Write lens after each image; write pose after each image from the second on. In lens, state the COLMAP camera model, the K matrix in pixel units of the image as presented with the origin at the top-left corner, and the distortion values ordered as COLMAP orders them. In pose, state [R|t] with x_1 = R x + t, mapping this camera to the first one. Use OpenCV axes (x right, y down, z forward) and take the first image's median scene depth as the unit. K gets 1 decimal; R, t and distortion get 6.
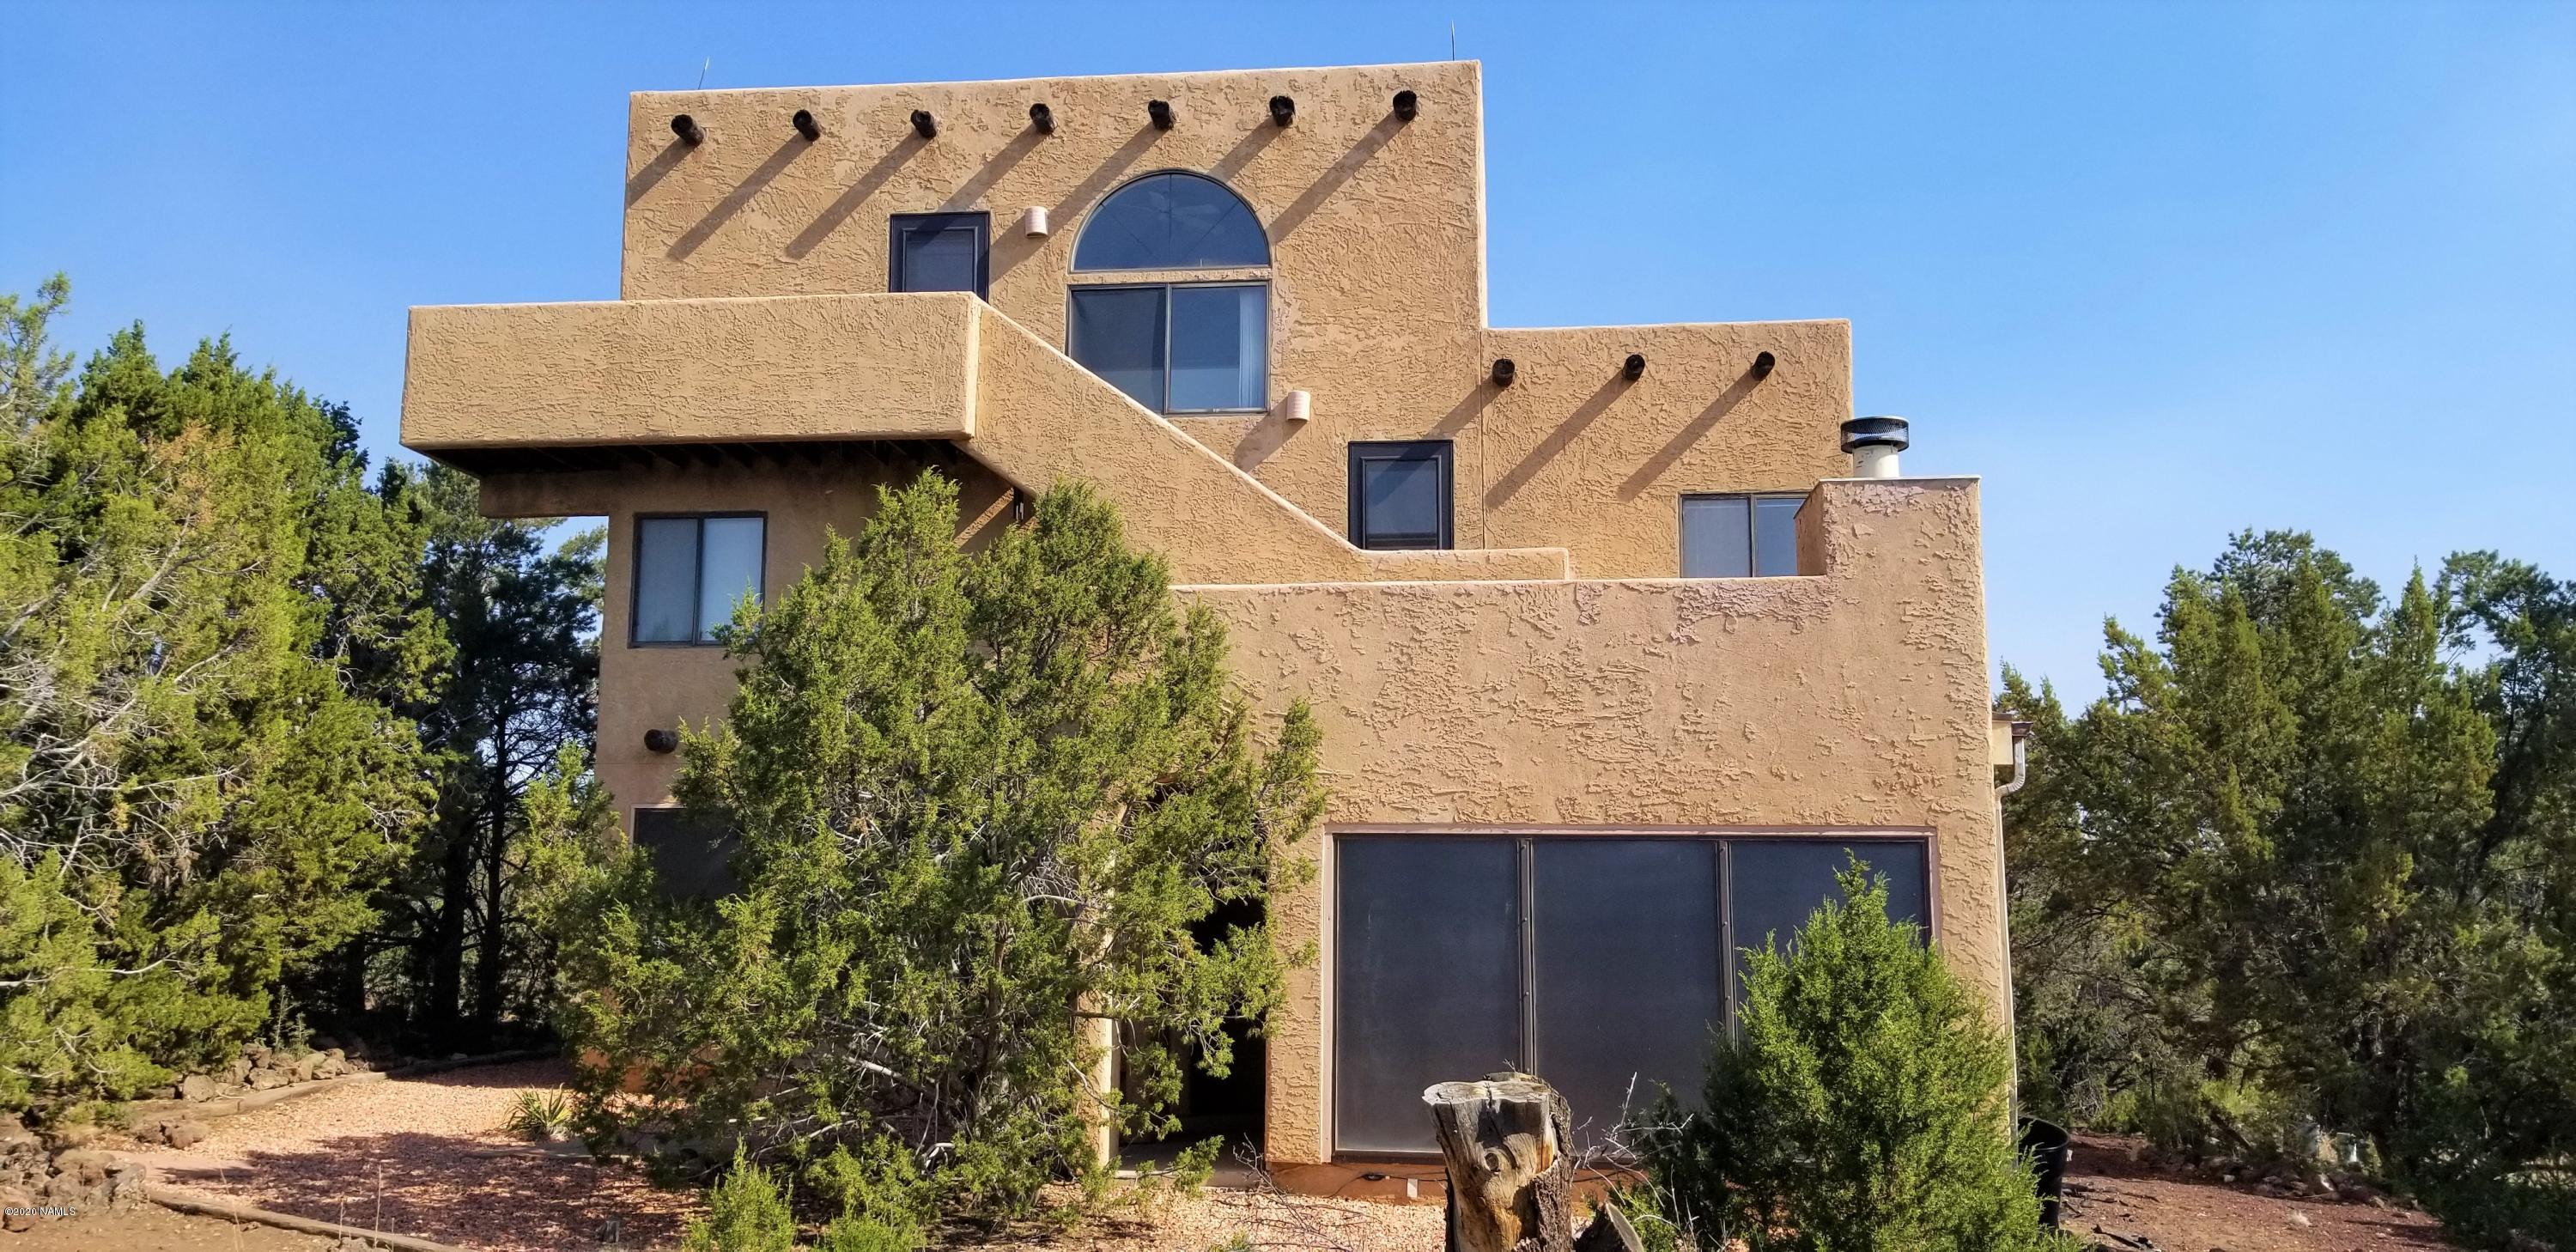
lens RADIAL K [[2034.2, 0, 1288.0], [0, 2034.2, 626.0], [0, 0, 1]] dist [0.139475, -0.333055]
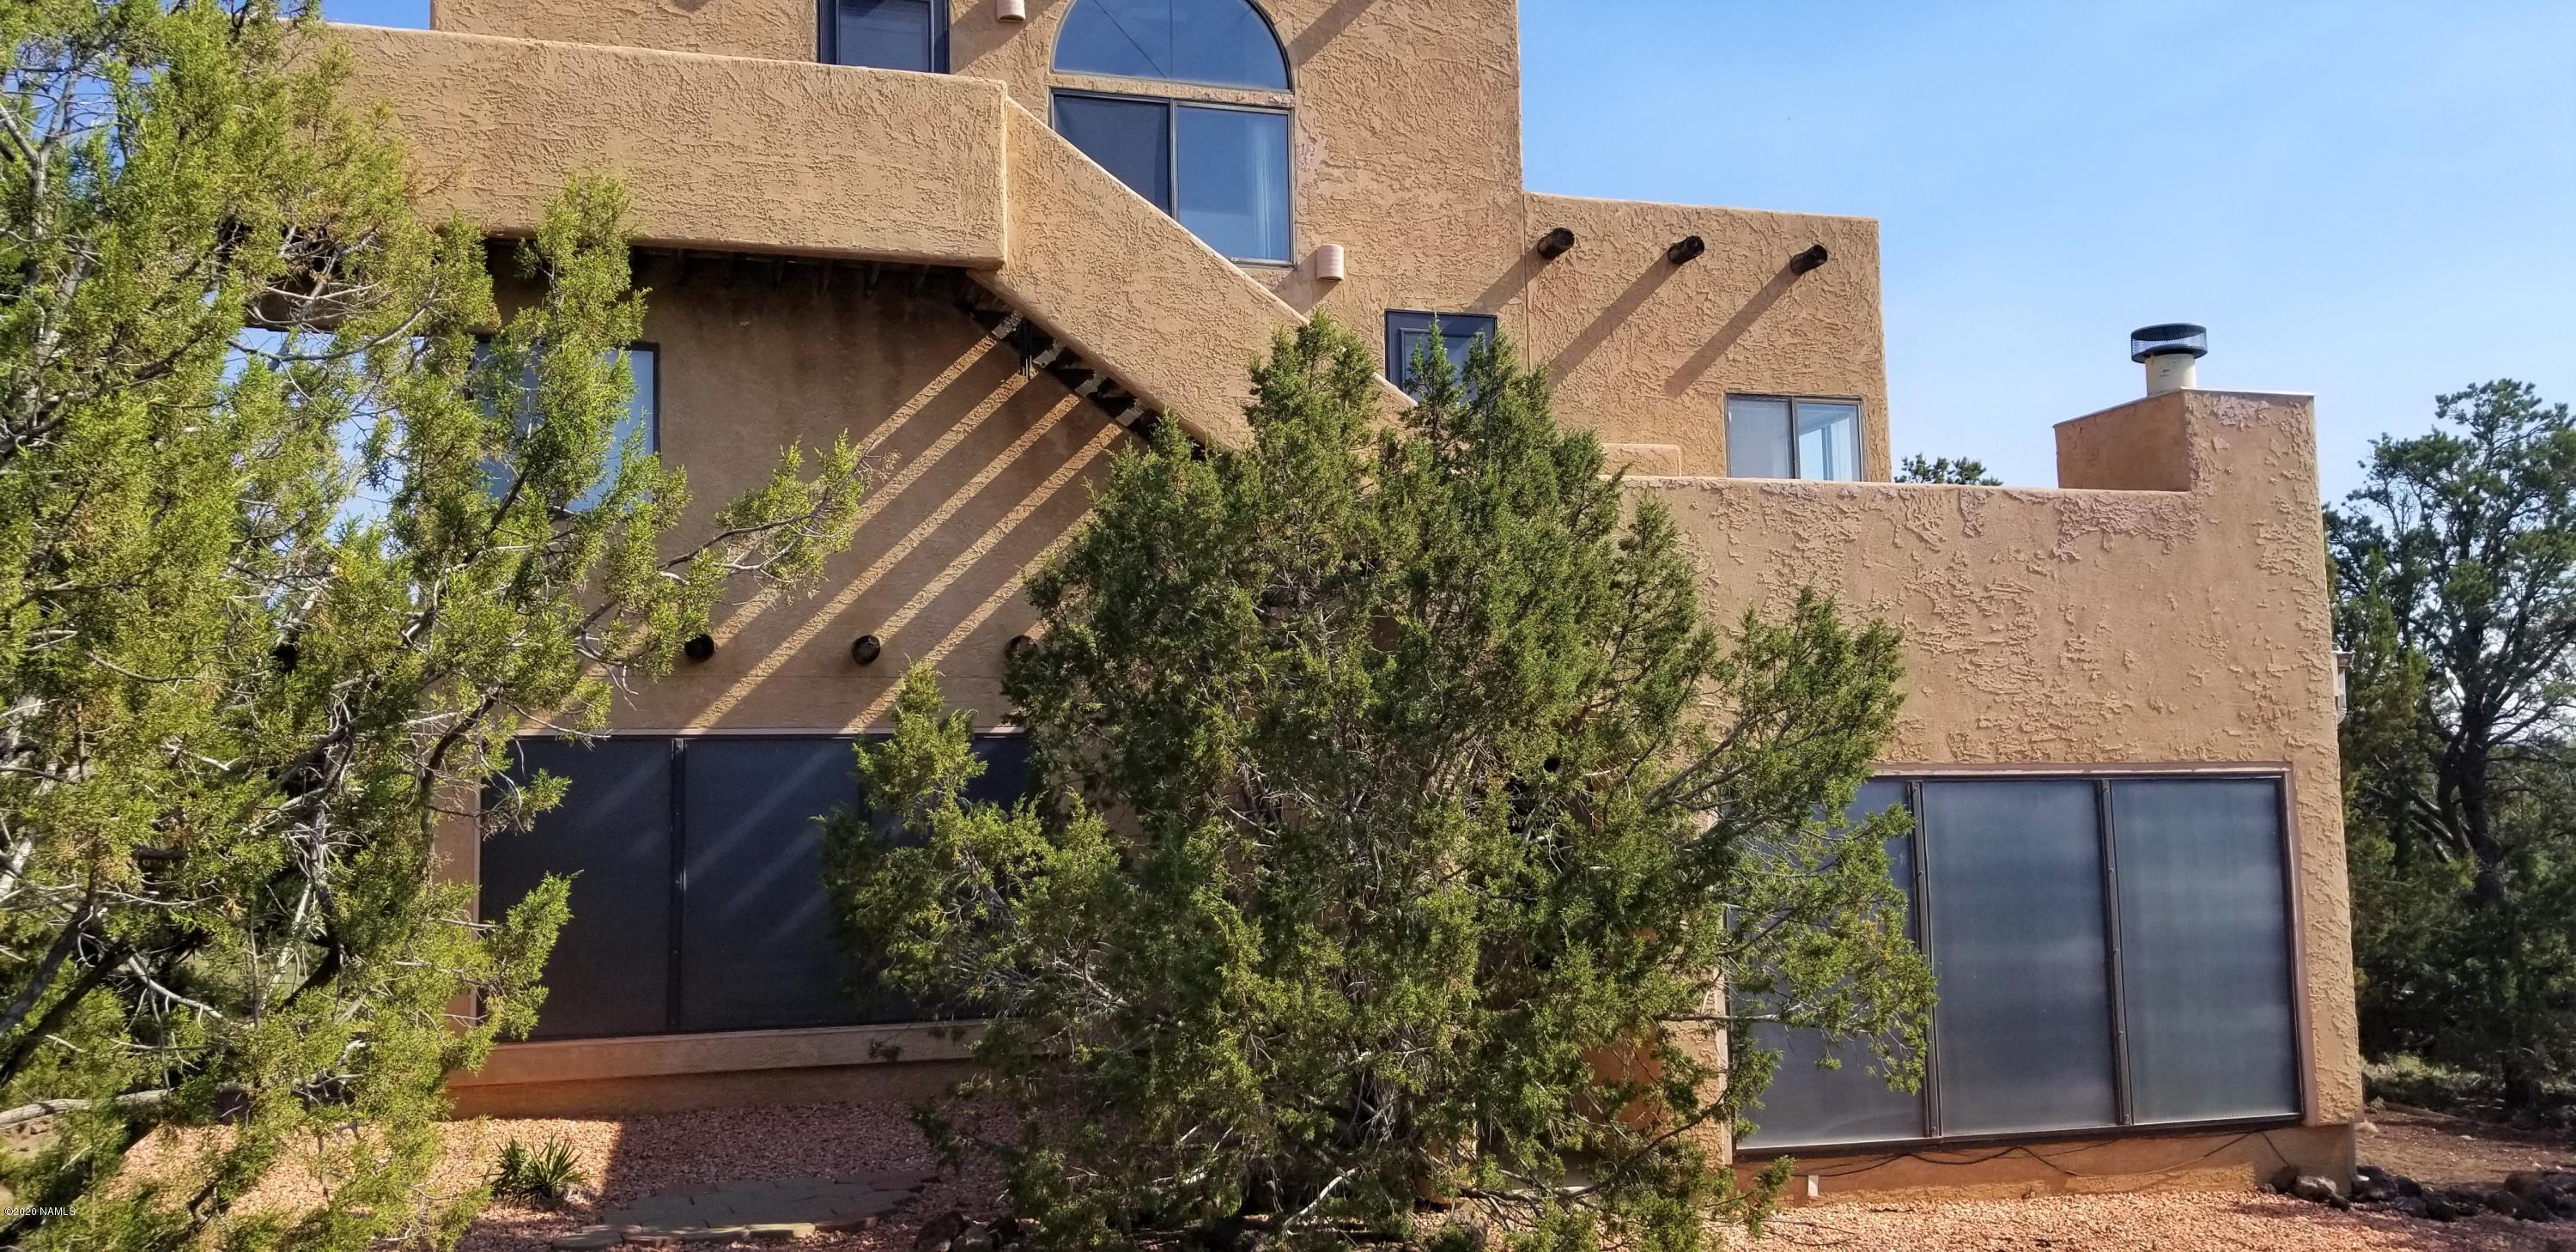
lens RADIAL K [[2034.2, 0, 1288.0], [0, 2034.2, 626.0], [0, 0, 1]] dist [0.139475, -0.333055]
pose [[0.924296, 0.015272, 0.381370, -0.346472], [-0.035198, 0.998352, 0.045327, 0.005803], [-0.380049, -0.055319, 0.923311, 0.217353]]
